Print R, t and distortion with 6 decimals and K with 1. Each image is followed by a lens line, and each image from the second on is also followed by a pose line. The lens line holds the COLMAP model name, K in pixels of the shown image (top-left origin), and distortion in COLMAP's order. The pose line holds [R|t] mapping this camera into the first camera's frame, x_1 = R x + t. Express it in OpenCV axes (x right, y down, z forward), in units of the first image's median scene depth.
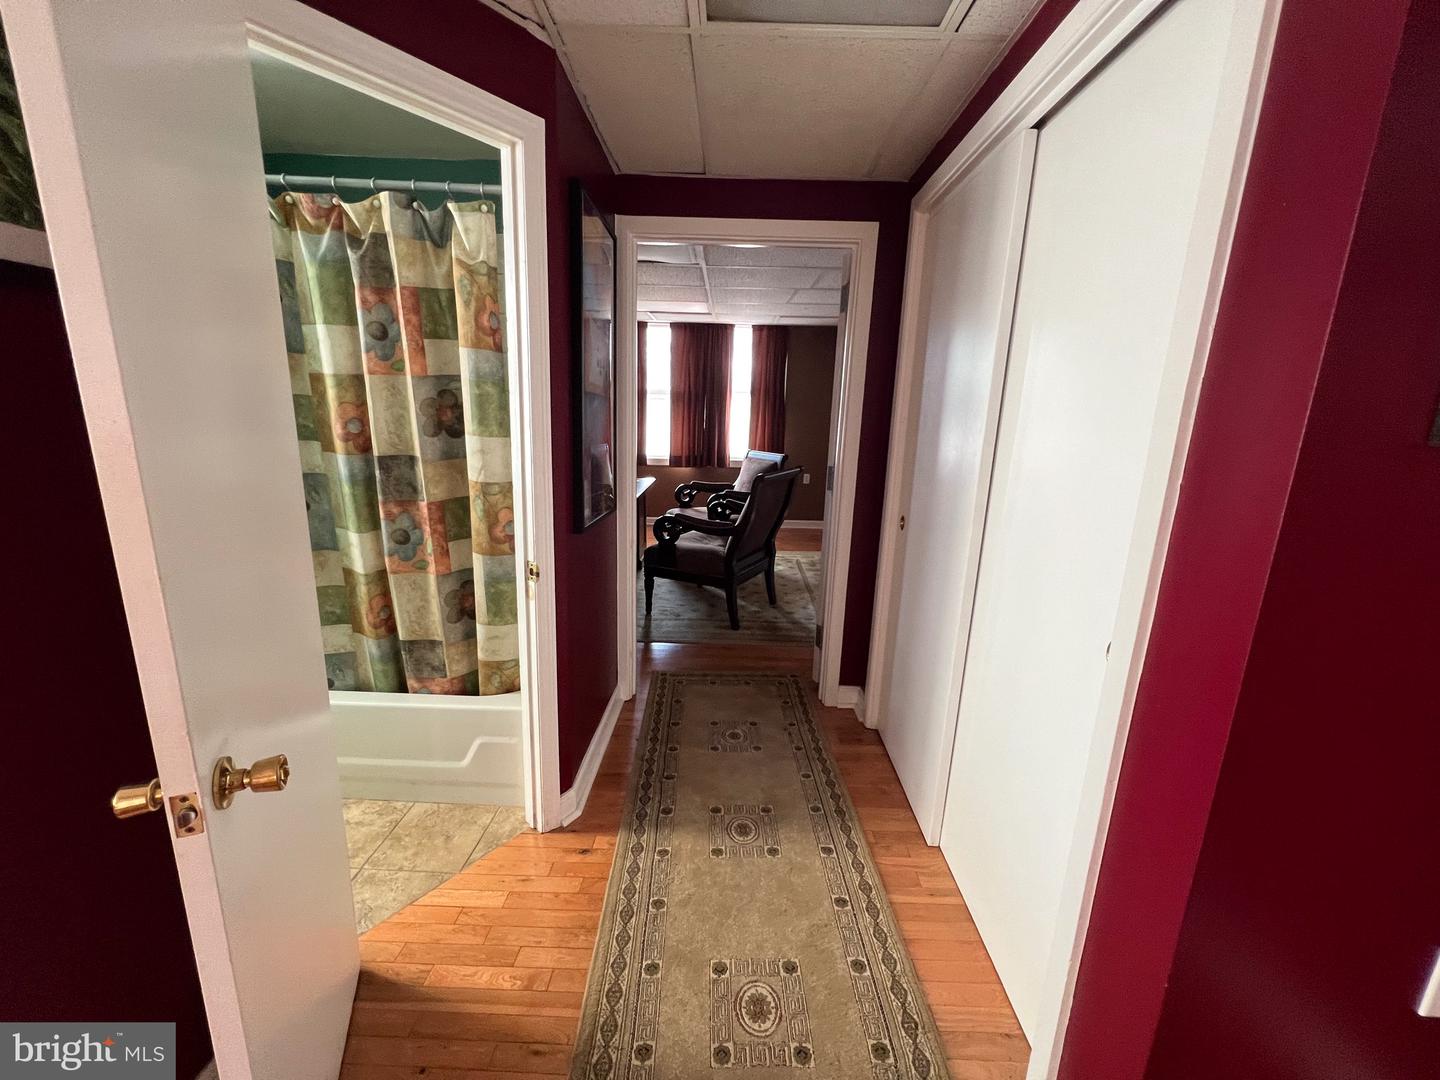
lens RADIAL K [[576.1, 0, 724.3], [0, 576.1, 537.1], [0, 0, 1]] dist [0.001564, -0.000013]
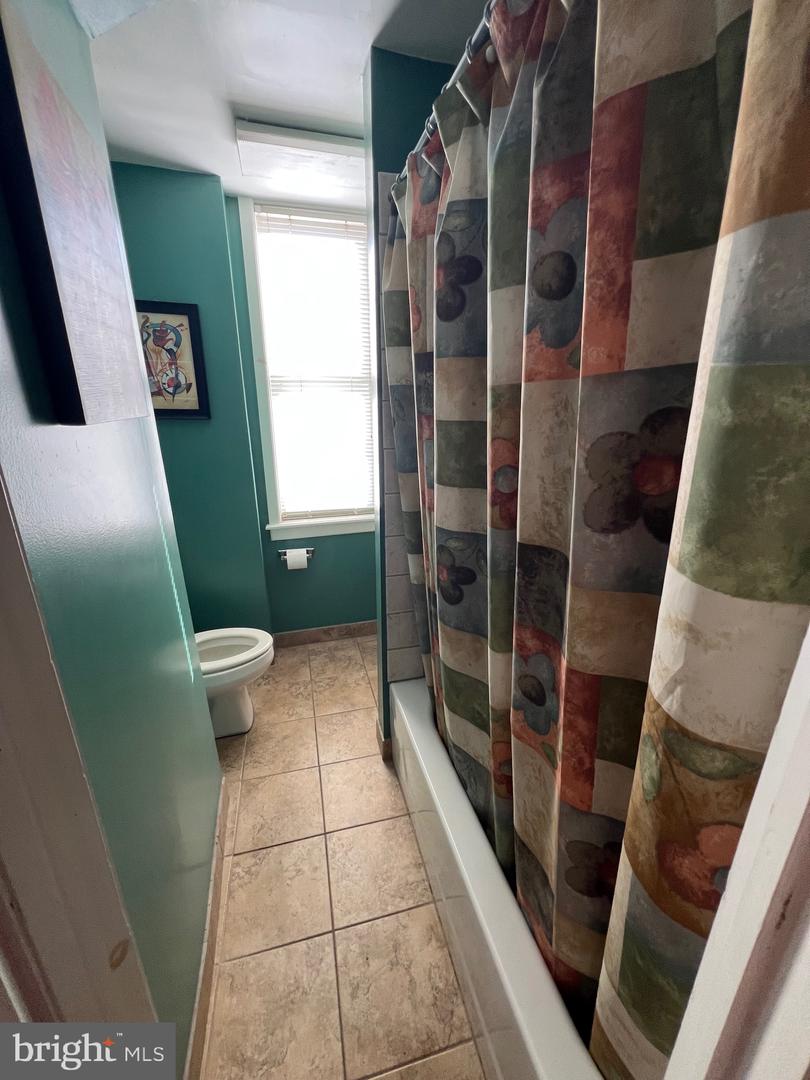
lens RADIAL K [[432.0, 0, 403.2], [0, 432.0, 537.1], [0, 0, 1]] dist [0.001564, -0.000013]
pose [[0.267788, 0.254369, -0.929293, -0.268043], [-0.195617, 0.958785, 0.206072, -0.204829], [0.943410, 0.126602, 0.306510, 0.780356]]
